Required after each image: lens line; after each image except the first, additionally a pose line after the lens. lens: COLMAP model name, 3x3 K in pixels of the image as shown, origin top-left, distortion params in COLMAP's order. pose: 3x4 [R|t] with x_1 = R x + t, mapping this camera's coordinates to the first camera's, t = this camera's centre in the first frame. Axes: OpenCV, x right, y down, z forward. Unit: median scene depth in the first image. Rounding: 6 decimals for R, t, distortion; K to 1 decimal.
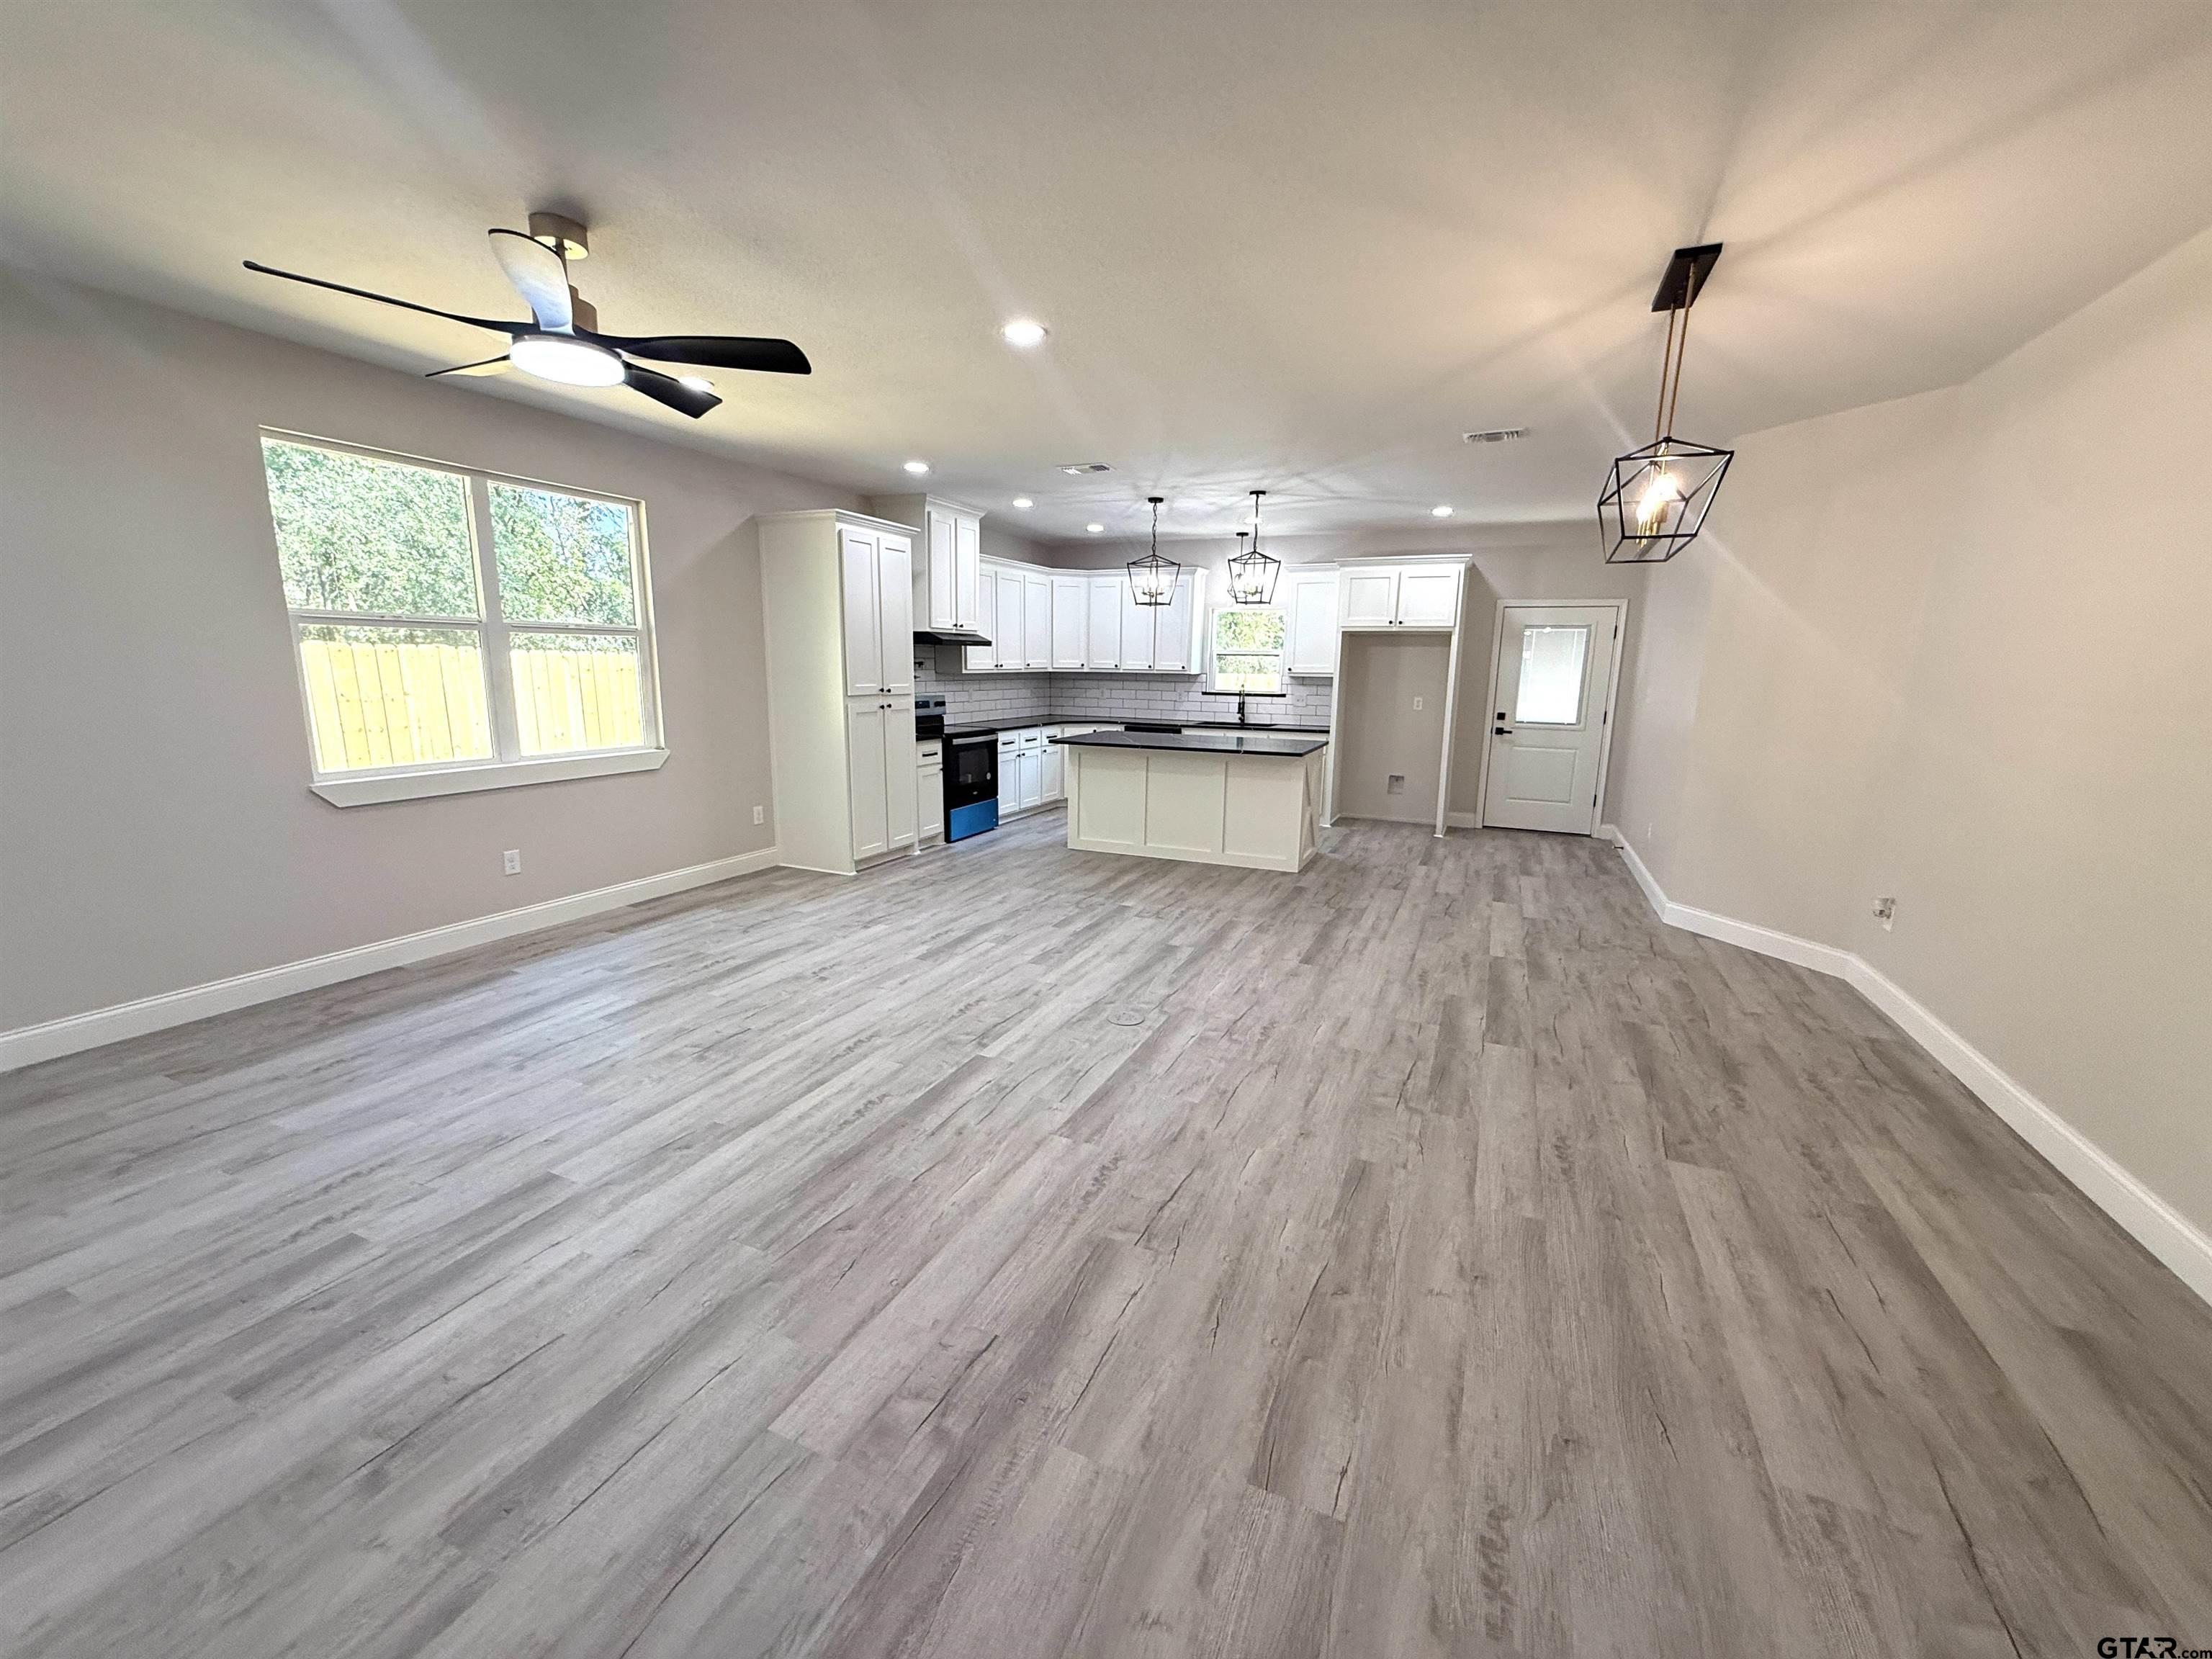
lens RADIAL K [[880.7, 0, 1101.9], [0, 880.7, 829.2], [0, 0, 1]] dist [0.002008, -0.000527]
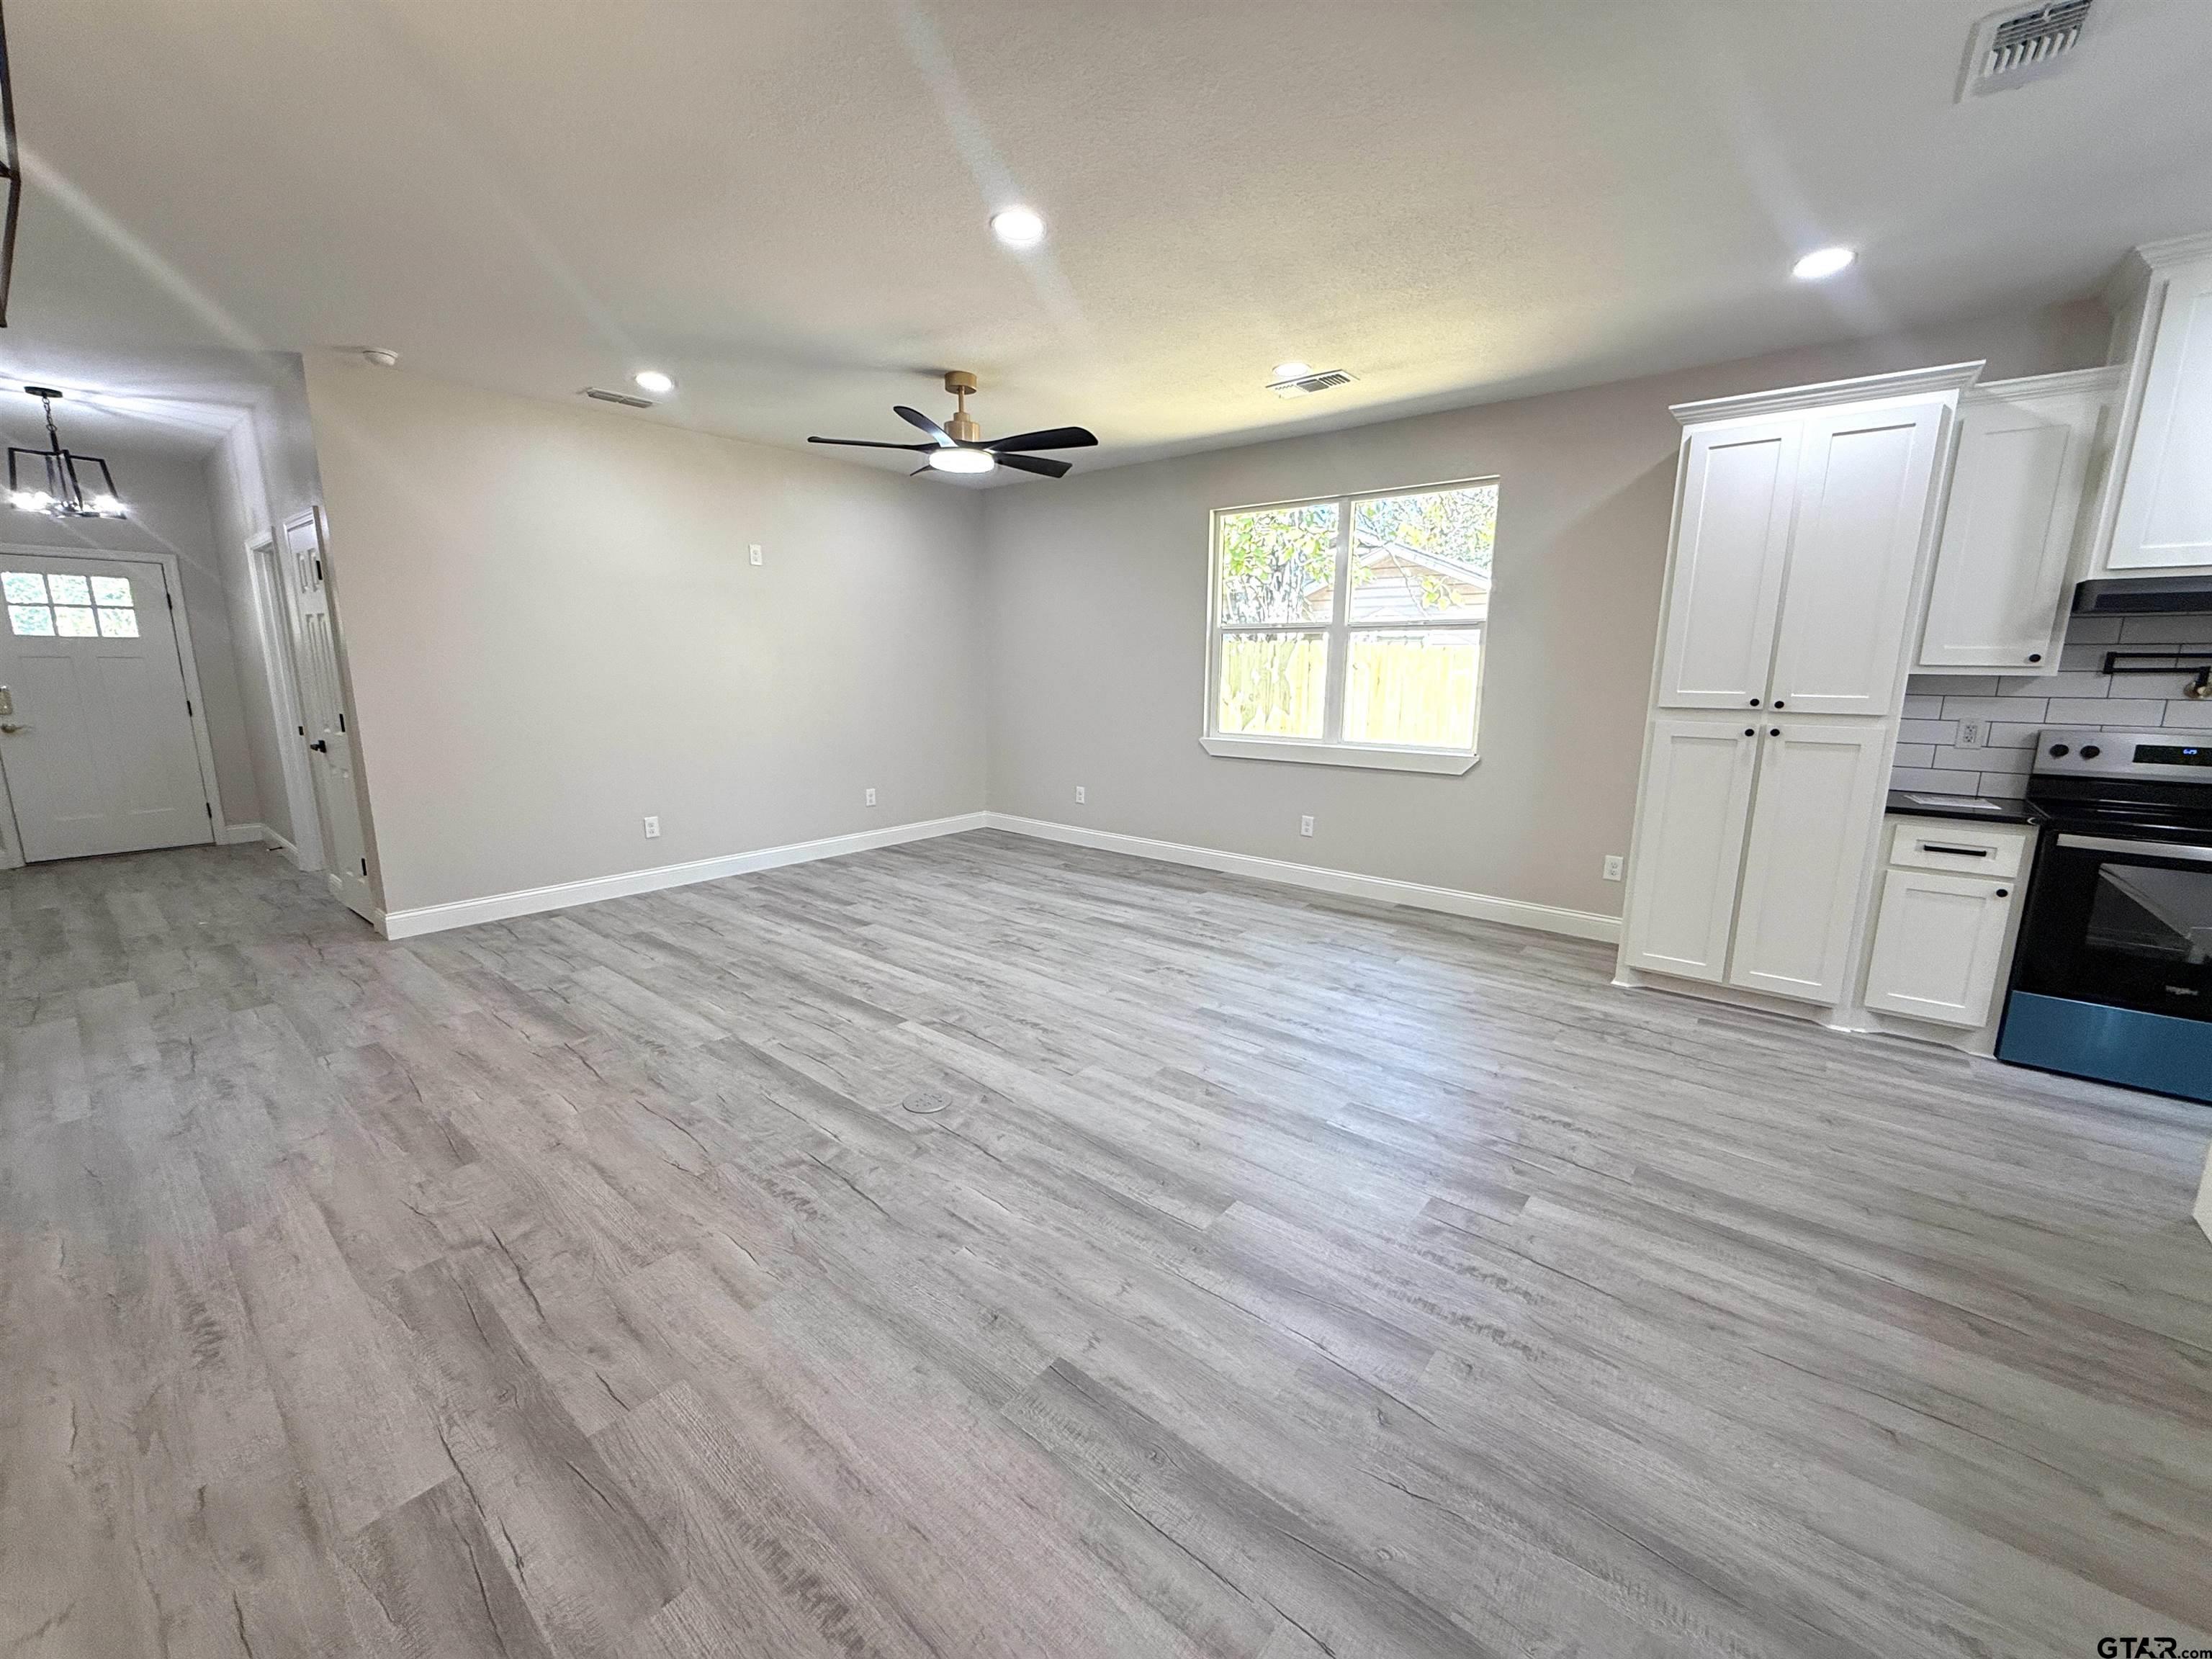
lens RADIAL K [[880.7, 0, 1104.3], [0, 880.7, 832.1], [0, 0, 1]] dist [0.002008, -0.000527]
pose [[-0.266610, 0.167552, -0.949129, 0.460618], [-0.189030, 0.956557, 0.221962, -0.142881], [0.945086, 0.238591, -0.223355, 0.859071]]
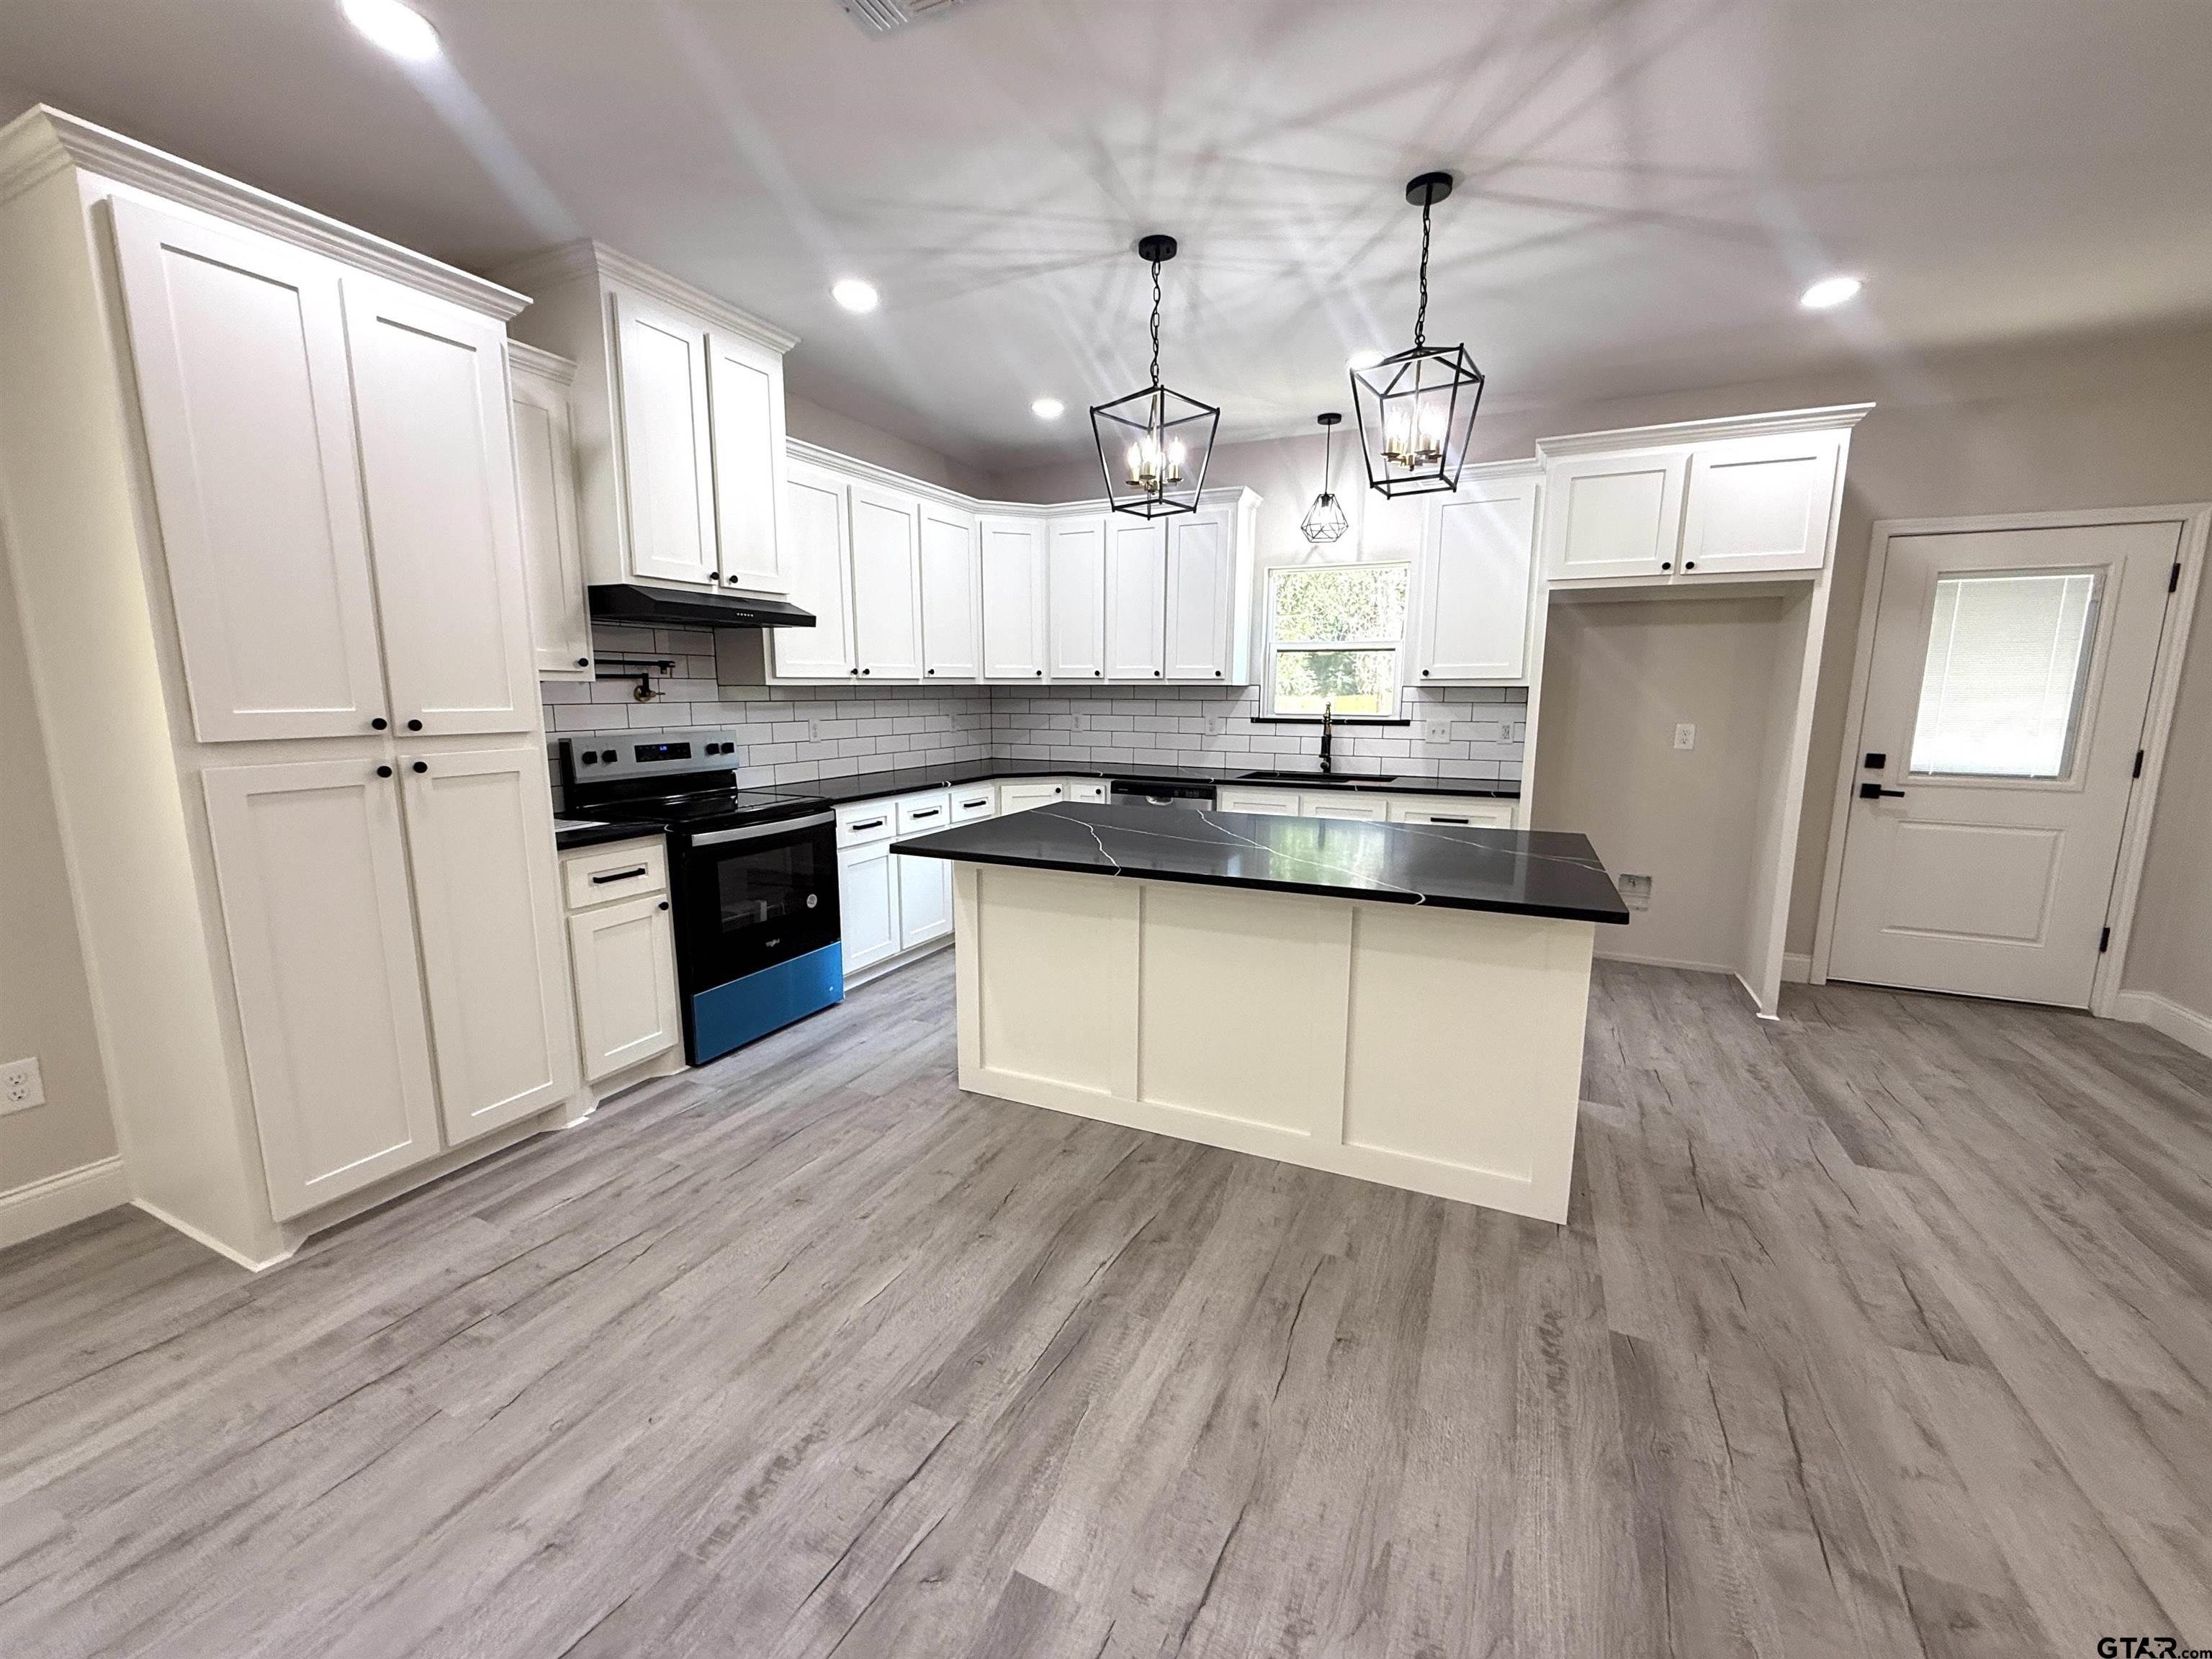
lens RADIAL K [[880.7, 0, 1101.1], [0, 880.7, 830.8], [0, 0, 1]] dist [0.002008, -0.000527]
pose [[0.999685, -0.007765, -0.023863, 0.053194], [0.007117, 0.999607, -0.027115, -0.118051], [0.024064, 0.026937, 0.999347, 0.747196]]
